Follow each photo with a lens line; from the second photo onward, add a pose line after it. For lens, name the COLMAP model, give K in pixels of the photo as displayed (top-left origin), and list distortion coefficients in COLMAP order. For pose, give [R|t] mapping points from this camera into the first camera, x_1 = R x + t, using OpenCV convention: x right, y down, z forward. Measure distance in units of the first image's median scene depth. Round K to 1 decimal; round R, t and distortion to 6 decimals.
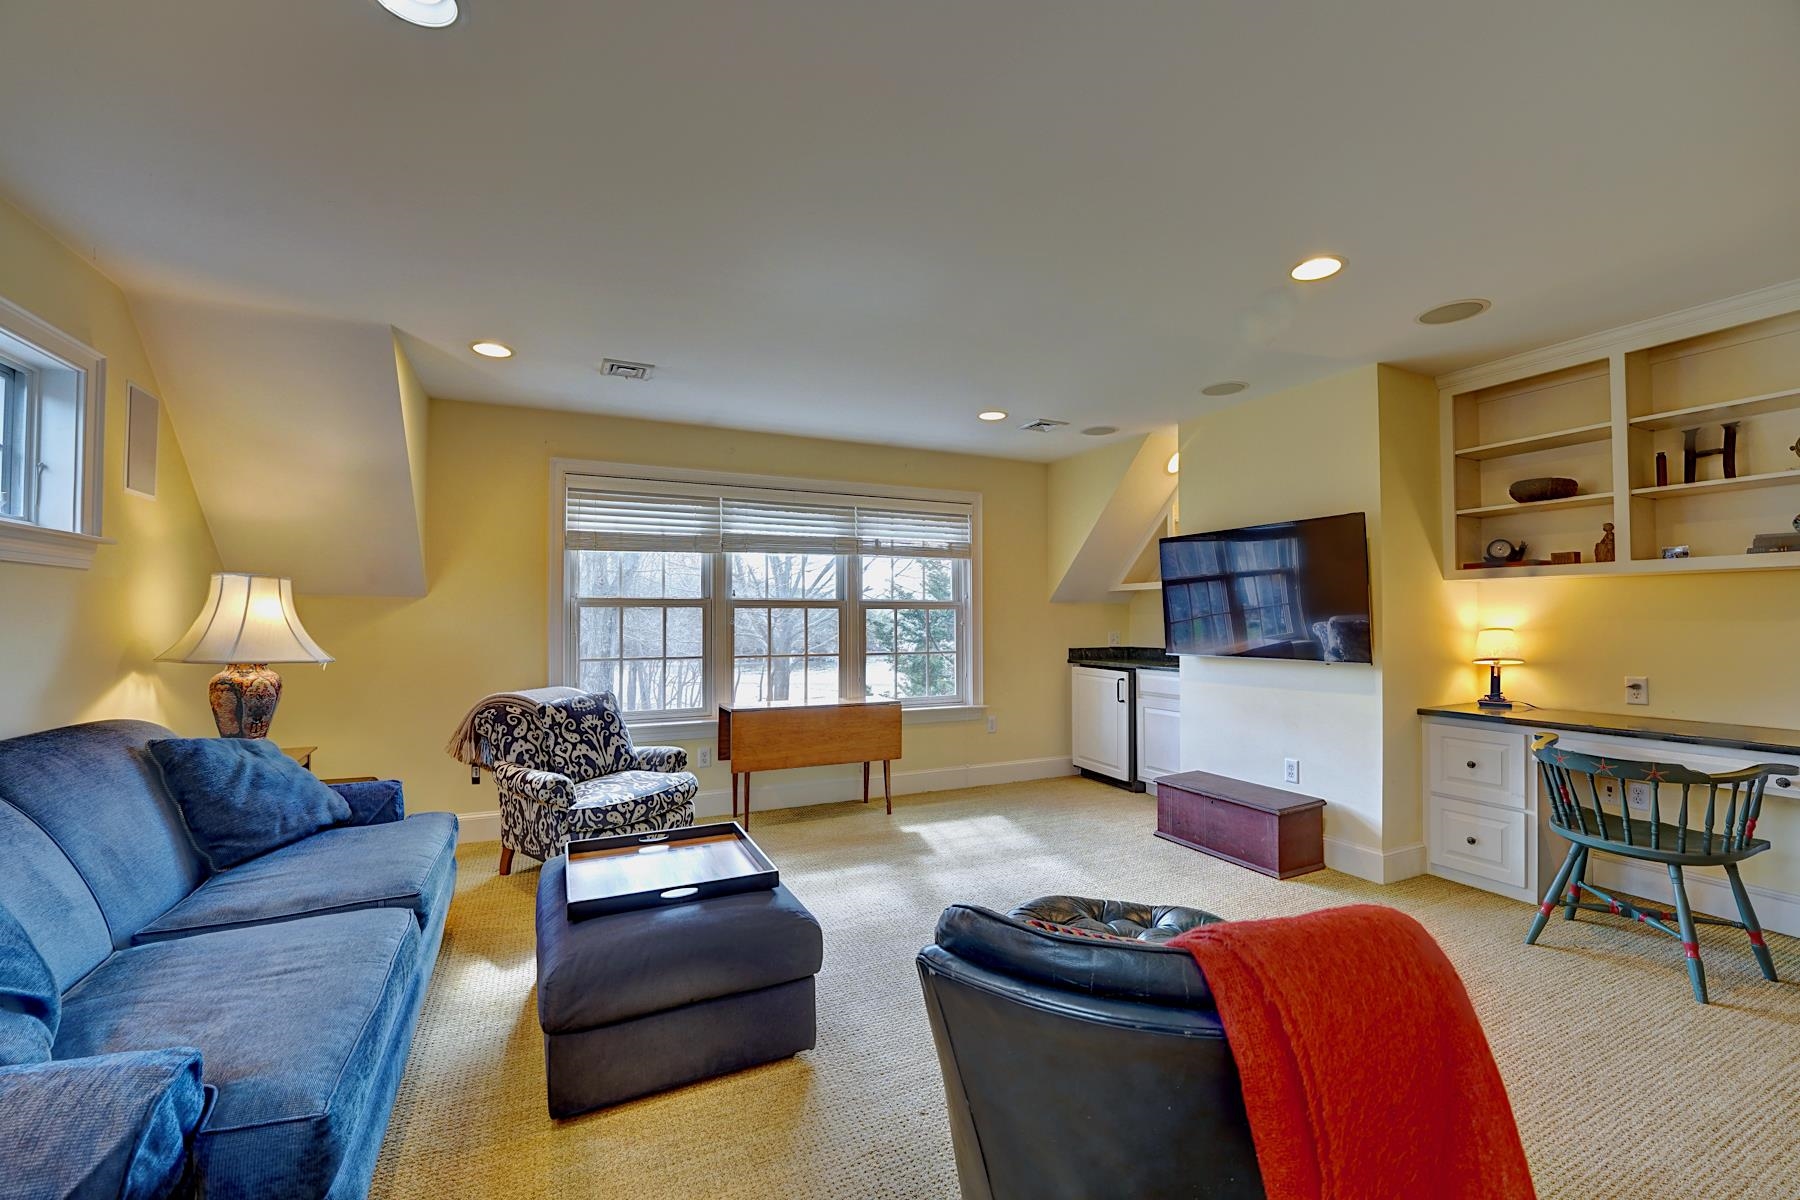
lens RADIAL K [[726.6, 0, 906.4], [0, 726.6, 605.1], [0, 0, 1]] dist [-0.017531, 0.000160]
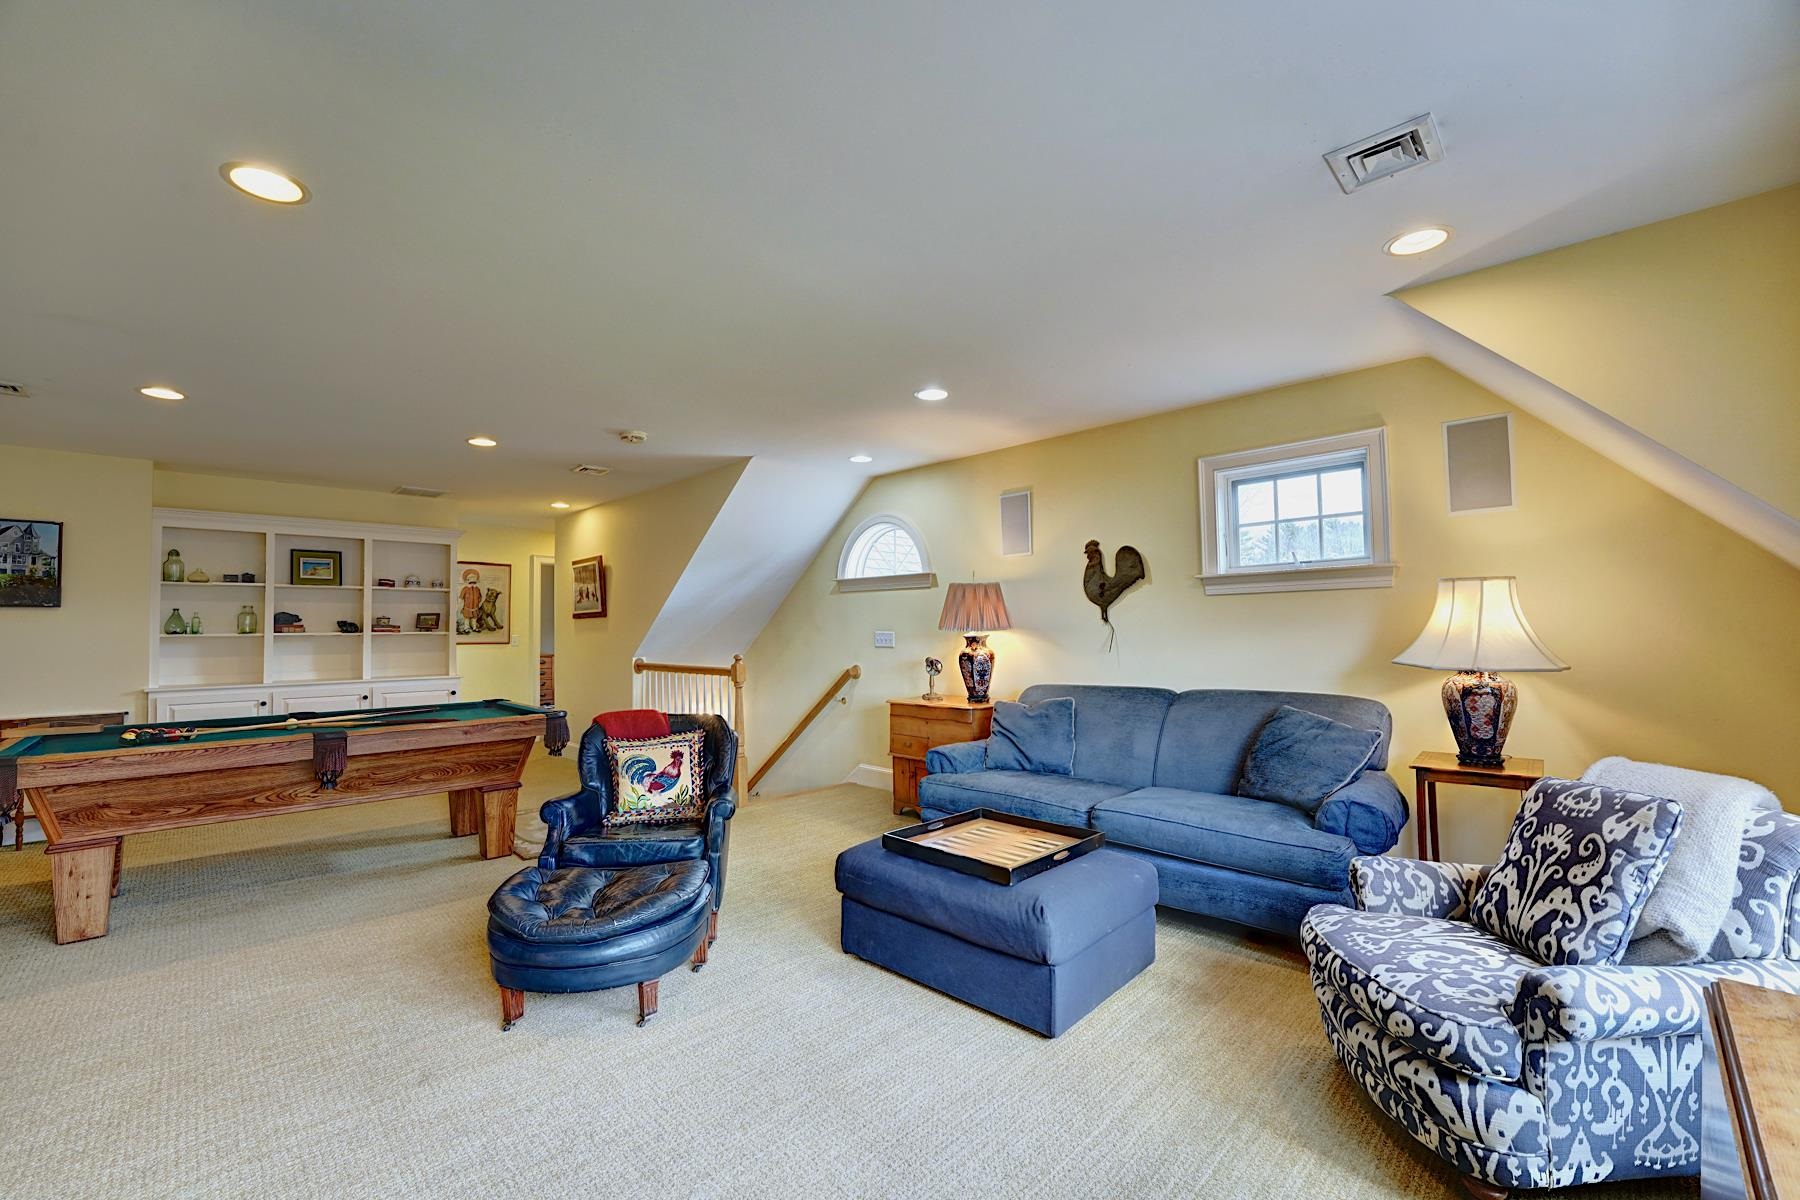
lens RADIAL K [[726.6, 0, 906.4], [0, 726.6, 605.1], [0, 0, 1]] dist [-0.017531, 0.000160]
pose [[-0.945943, -0.001396, -0.324329, 0.095018], [0.015865, 0.998595, -0.050569, 0.023037], [0.323944, -0.052981, -0.944592, 1.114477]]
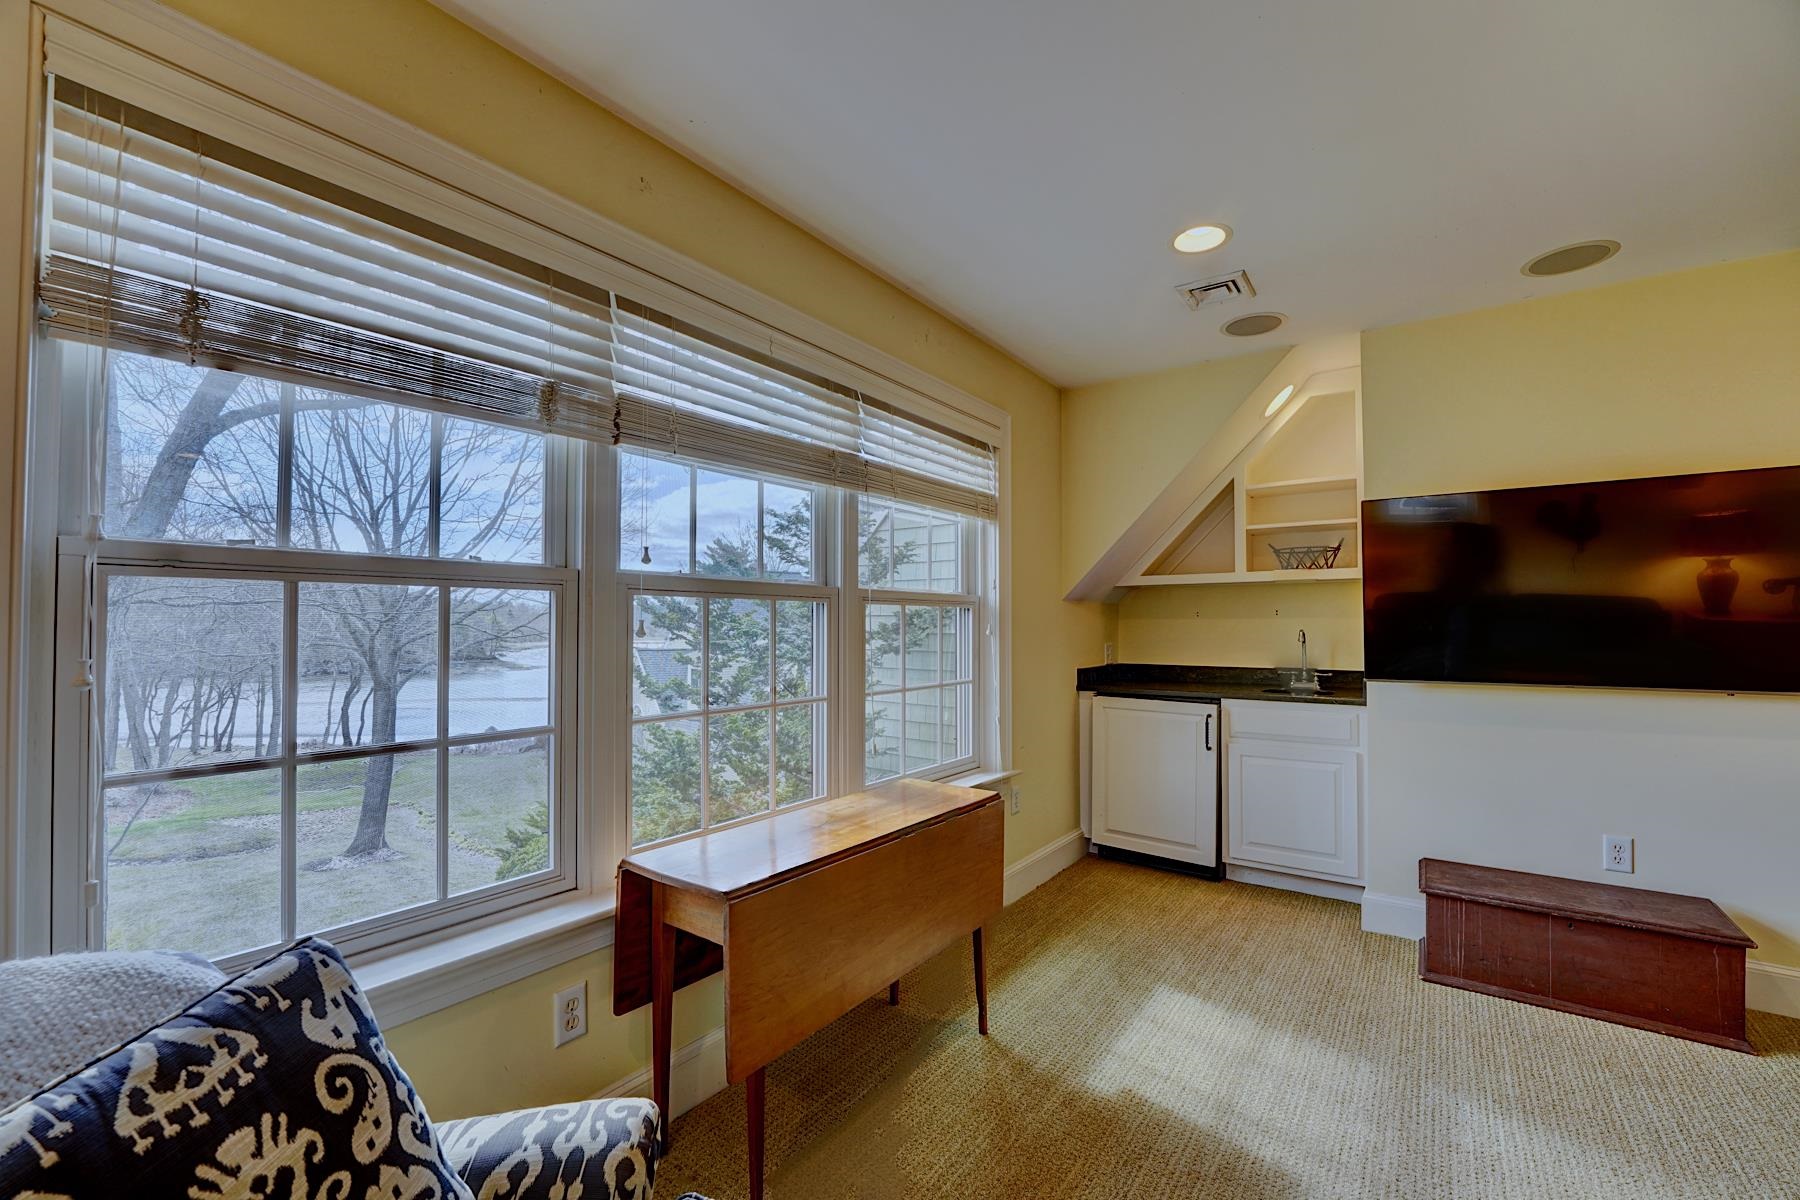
lens RADIAL K [[729.3, 0, 895.2], [0, 729.3, 610.6], [0, 0, 1]] dist [-0.022243, -0.000035]
pose [[0.891348, 0.009638, 0.453217, -0.316218], [-0.008380, 0.999953, -0.004784, 0.014090], [-0.453242, 0.000466, 0.891387, 0.649129]]
